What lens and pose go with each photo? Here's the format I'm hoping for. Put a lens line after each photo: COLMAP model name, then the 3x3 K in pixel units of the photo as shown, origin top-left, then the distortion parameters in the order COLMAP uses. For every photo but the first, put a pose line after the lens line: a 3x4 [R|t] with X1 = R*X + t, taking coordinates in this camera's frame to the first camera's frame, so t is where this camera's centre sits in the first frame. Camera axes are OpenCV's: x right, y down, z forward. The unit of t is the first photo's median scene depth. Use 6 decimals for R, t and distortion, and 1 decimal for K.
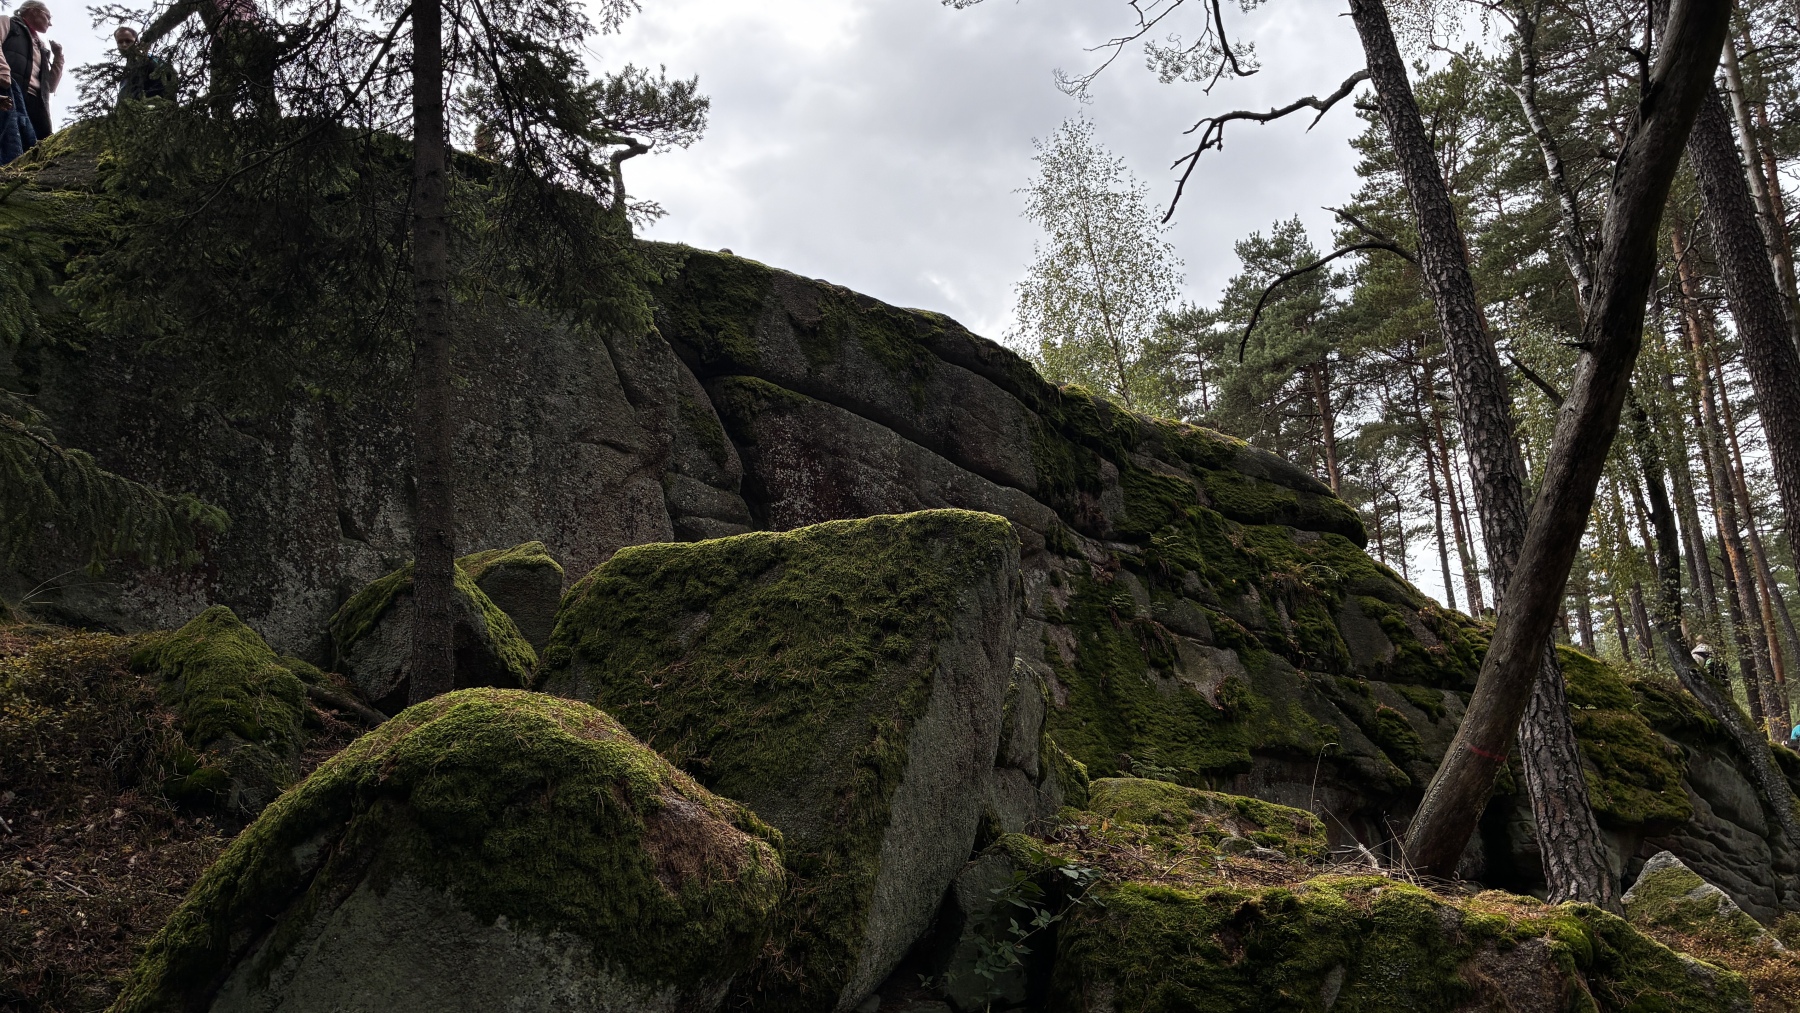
lens RADIAL K [[1339.0, 0, 900.0], [0, 1339.0, 506.5], [0, 0, 1]] dist [0.074079, -0.000048]
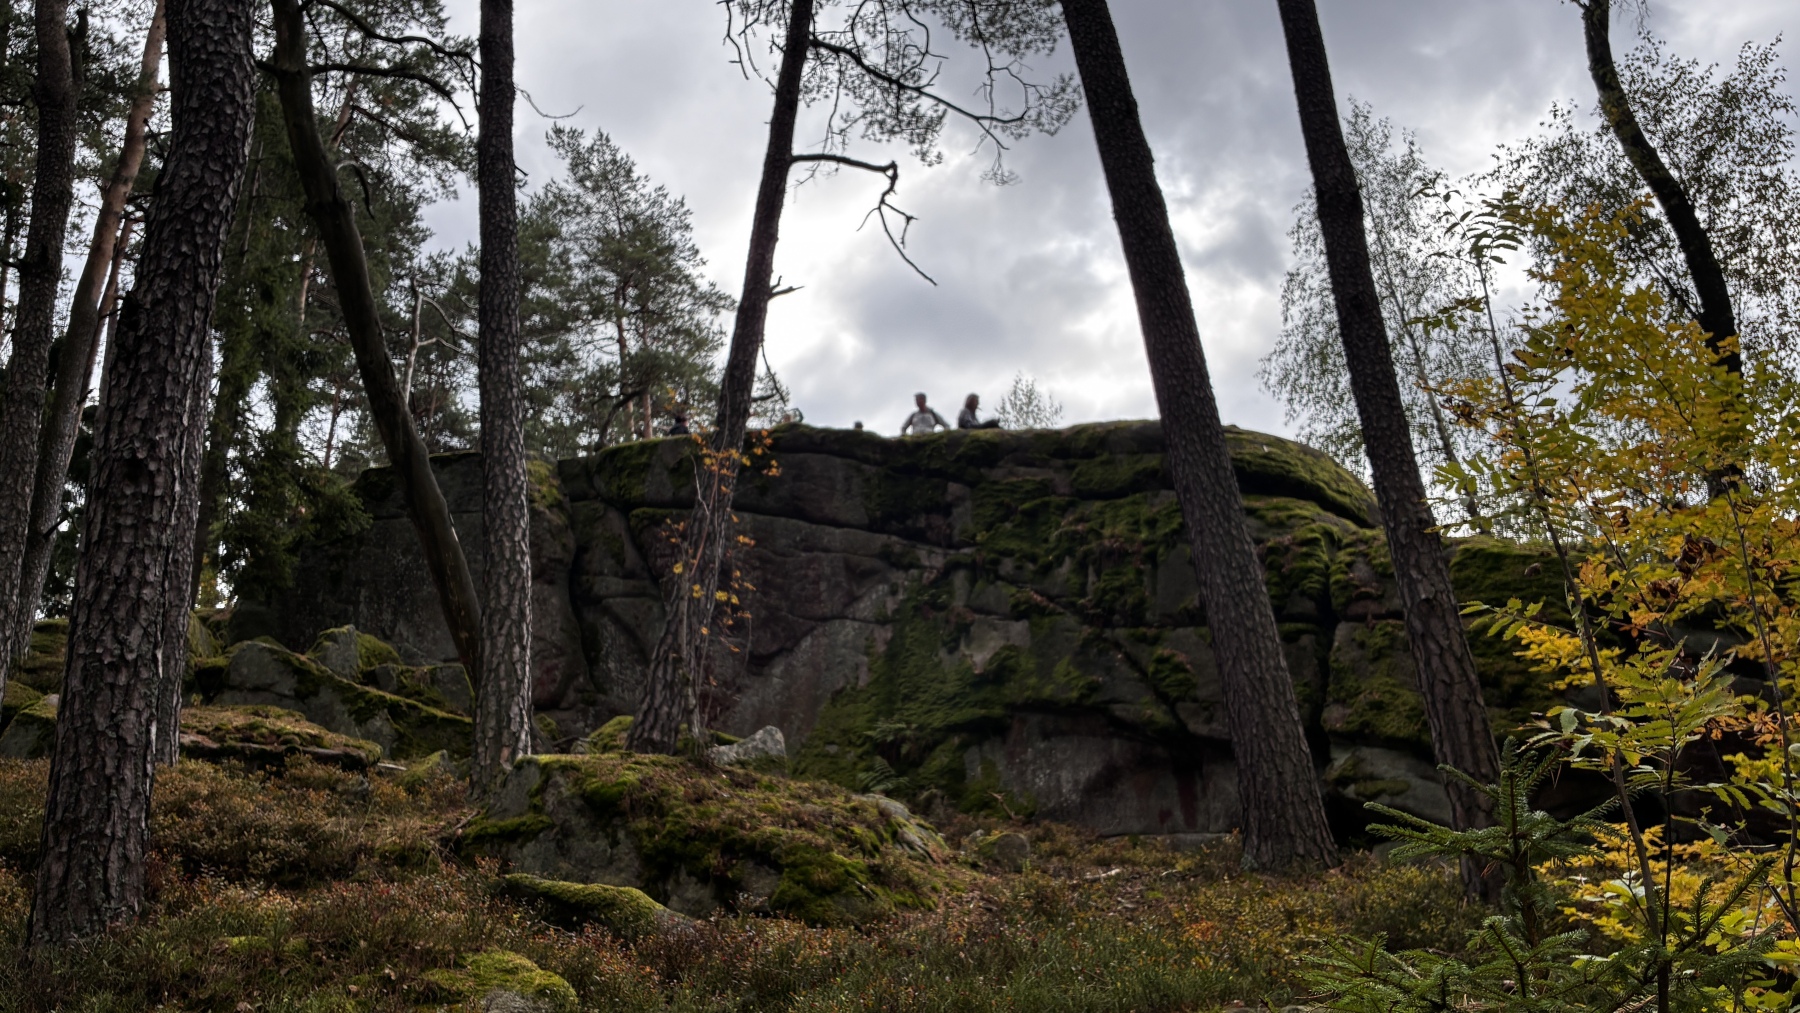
lens RADIAL K [[1339.0, 0, 900.0], [0, 1339.0, 506.5], [0, 0, 1]] dist [0.074079, -0.000048]
pose [[0.446487, -0.244461, -0.860748, 1.142644], [0.128662, 0.969499, -0.208608, 0.226635], [0.885492, -0.017604, 0.464322, 0.392030]]
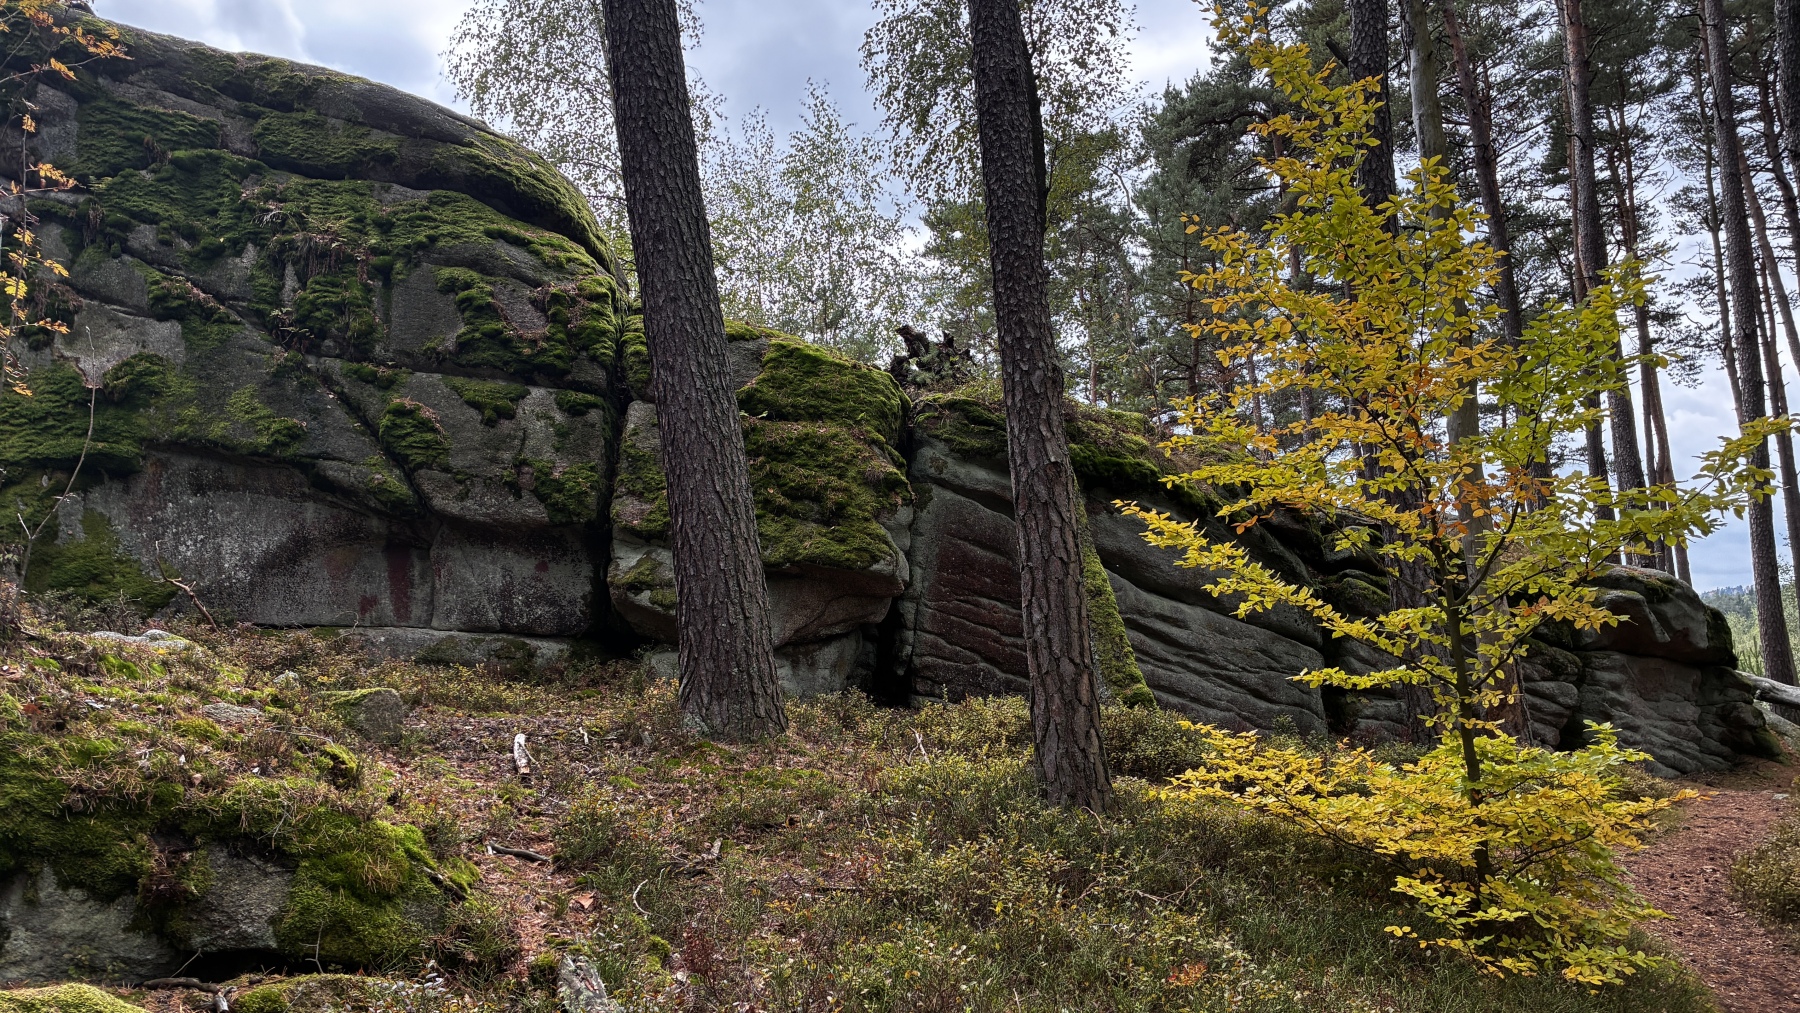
lens RADIAL K [[1348.1, 0, 900.0], [0, 1348.1, 506.5], [0, 0, 1]] dist [0.005487, -0.000446]
pose [[0.955603, 0.007825, -0.294555, 0.853021], [0.013148, 0.997519, 0.069155, 0.160125], [0.294365, -0.069957, 0.953129, 0.368457]]
